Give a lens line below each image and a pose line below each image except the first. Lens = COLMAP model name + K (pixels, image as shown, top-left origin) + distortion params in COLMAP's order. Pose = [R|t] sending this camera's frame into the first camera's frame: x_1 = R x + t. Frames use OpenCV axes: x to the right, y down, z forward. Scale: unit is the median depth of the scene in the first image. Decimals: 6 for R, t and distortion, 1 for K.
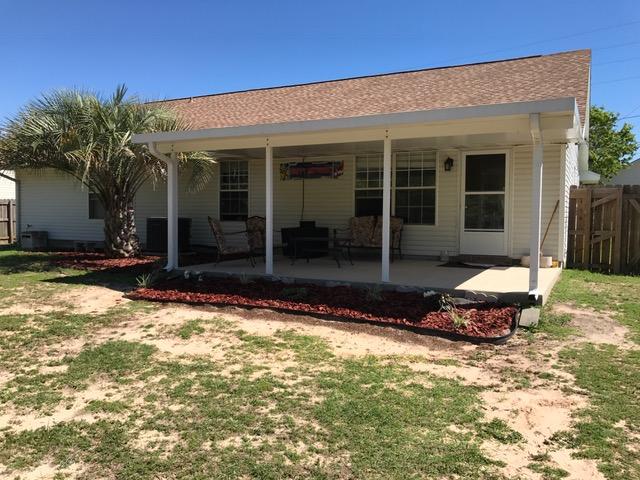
lens RADIAL K [[534.7, 0, 320.0], [0, 534.7, 240.0], [0, 0, 1]] dist [0.018713, 0.006250]
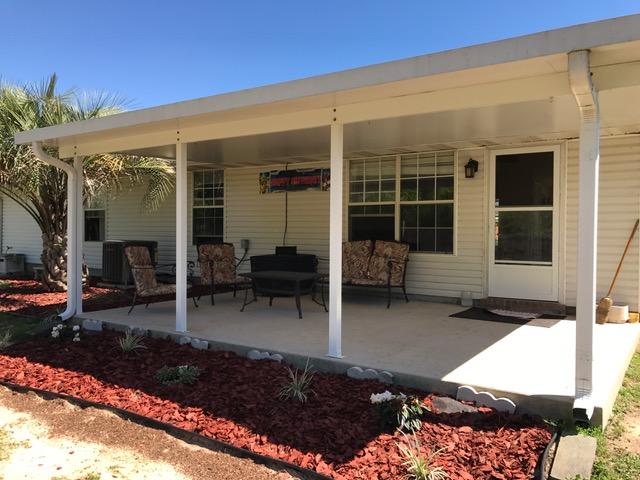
lens RADIAL K [[534.7, 0, 320.0], [0, 534.7, 240.0], [0, 0, 1]] dist [0.018713, 0.006250]
pose [[0.992464, 0.001695, -0.122528, 0.130596], [-0.005099, 0.999609, -0.027478, -0.027191], [0.122434, 0.027896, 0.992085, 0.280484]]
